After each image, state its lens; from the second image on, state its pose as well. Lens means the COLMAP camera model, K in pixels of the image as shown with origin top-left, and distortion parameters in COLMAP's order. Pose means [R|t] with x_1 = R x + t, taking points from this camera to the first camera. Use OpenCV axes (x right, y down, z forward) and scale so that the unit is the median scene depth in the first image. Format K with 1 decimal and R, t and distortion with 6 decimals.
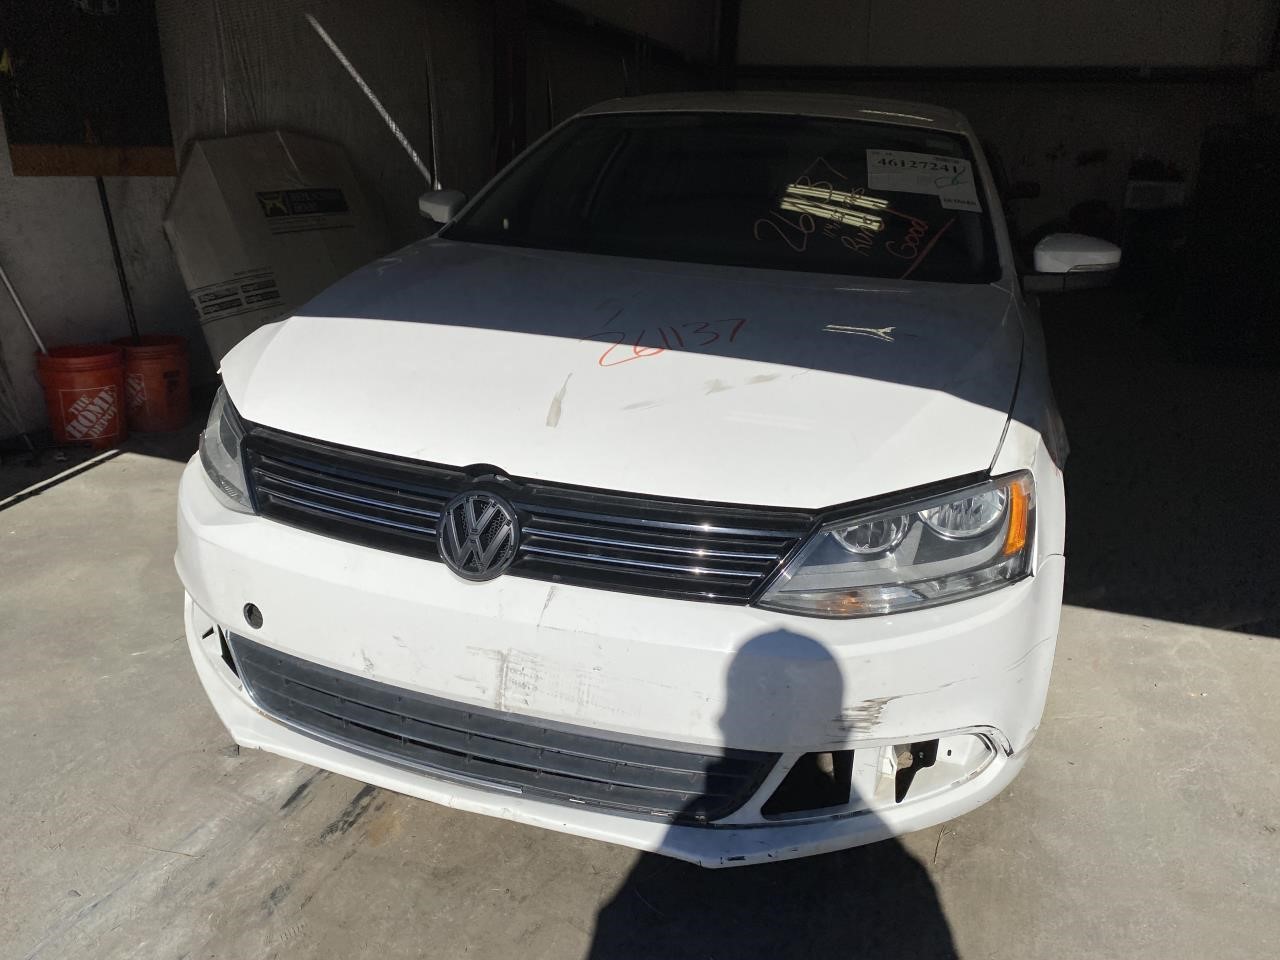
lens RADIAL K [[930.1, 0, 623.5], [0, 930.1, 481.7], [0, 0, 1]] dist [0.007882, -0.002961]
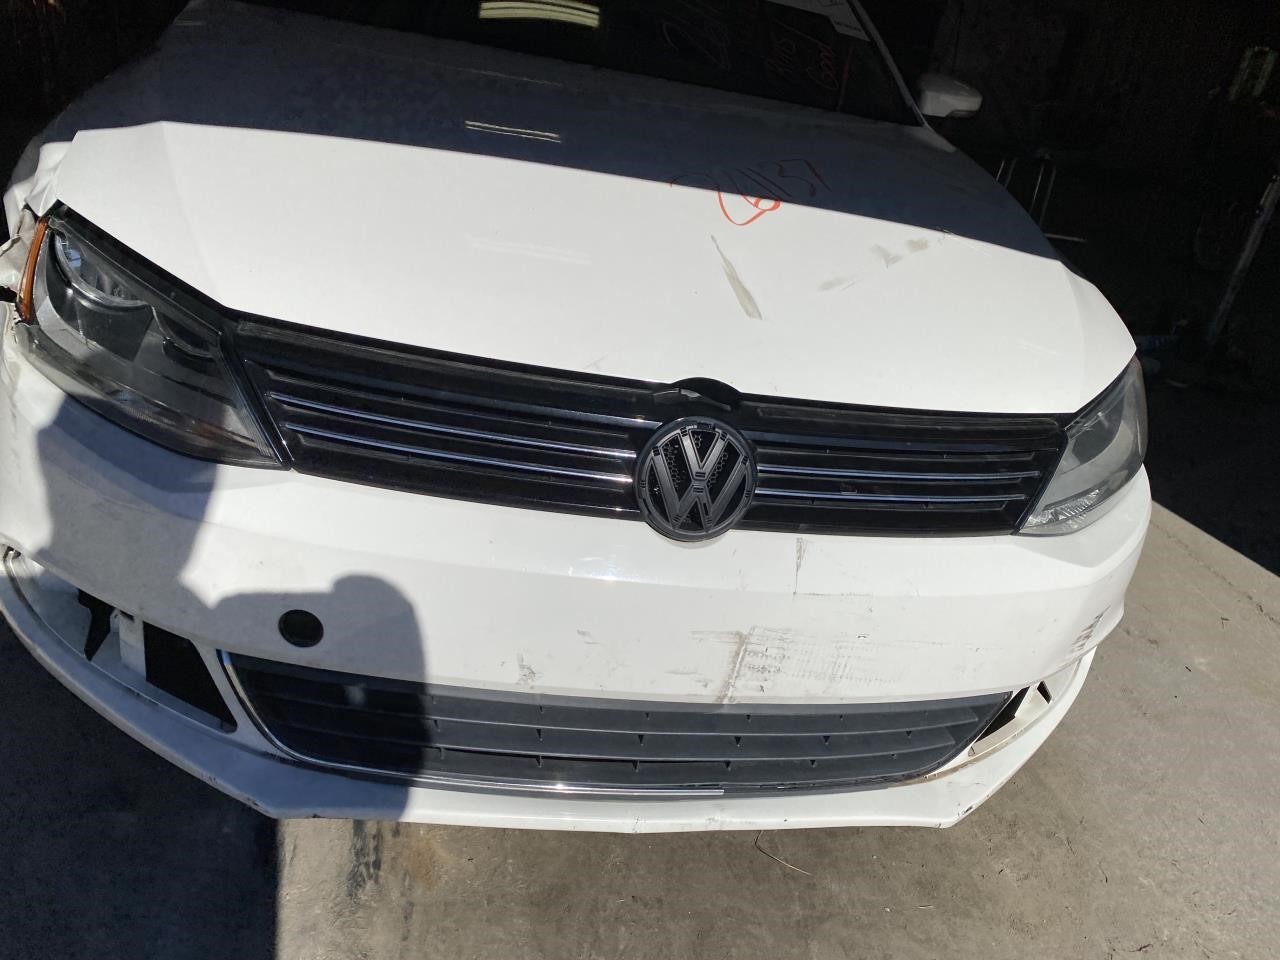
lens RADIAL K [[966.0, 0, 625.5], [0, 966.0, 481.7], [0, 0, 1]] dist [0.067682, -0.080333]
pose [[0.888813, -0.099951, 0.447237, -0.531337], [0.011393, 0.980443, 0.196474, -0.085918], [-0.458128, -0.169533, 0.872569, 0.375654]]
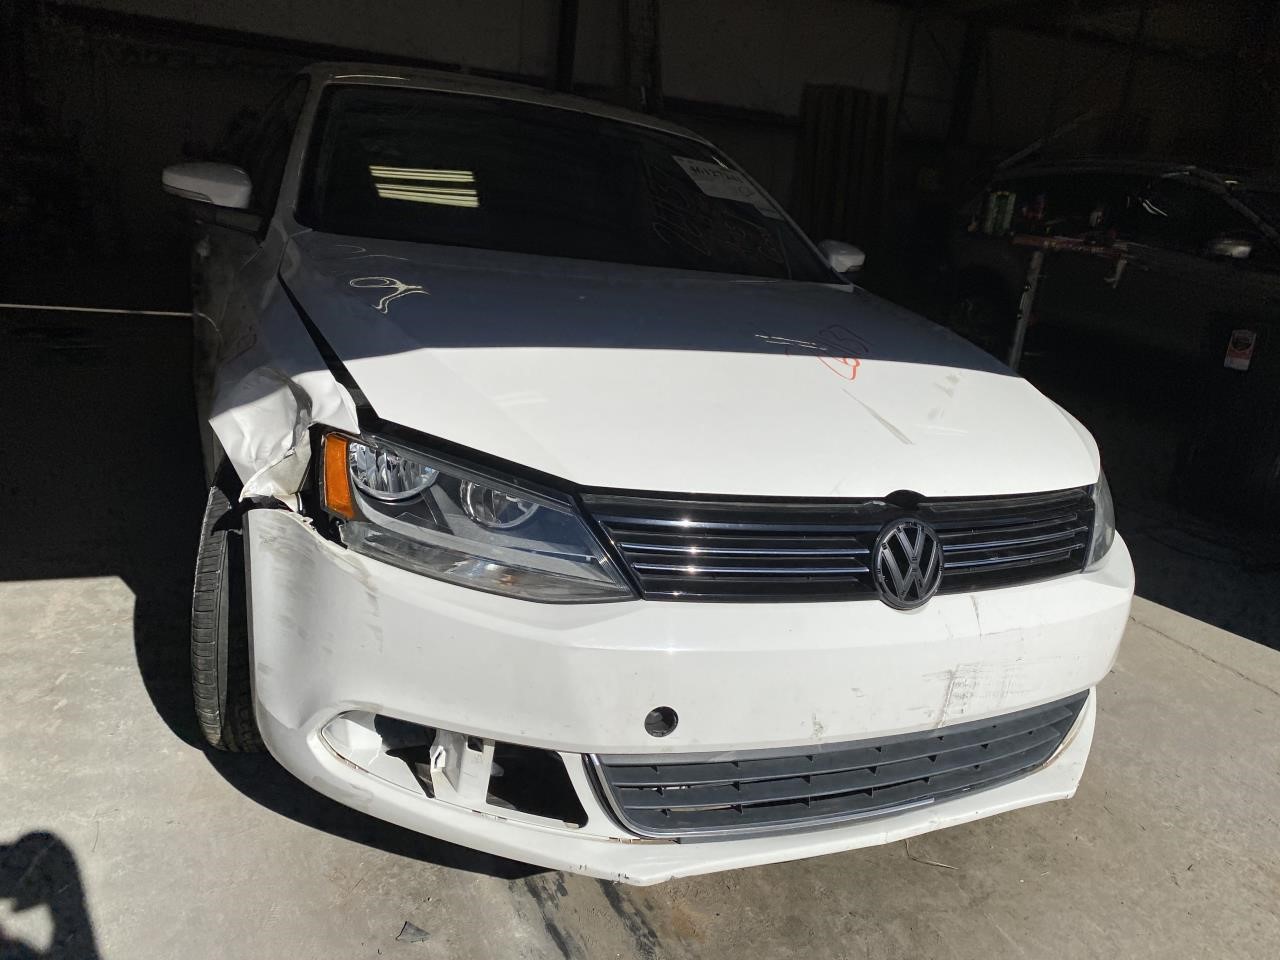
lens RADIAL K [[970.3, 0, 640.0], [0, 970.3, 480.0], [0, 0, 1]] dist [0.012100, -0.009875]
pose [[0.739802, -0.147179, 0.656529, -1.019591], [0.121569, 0.988961, 0.084715, -0.149871], [-0.661750, 0.017141, 0.749528, 0.412077]]
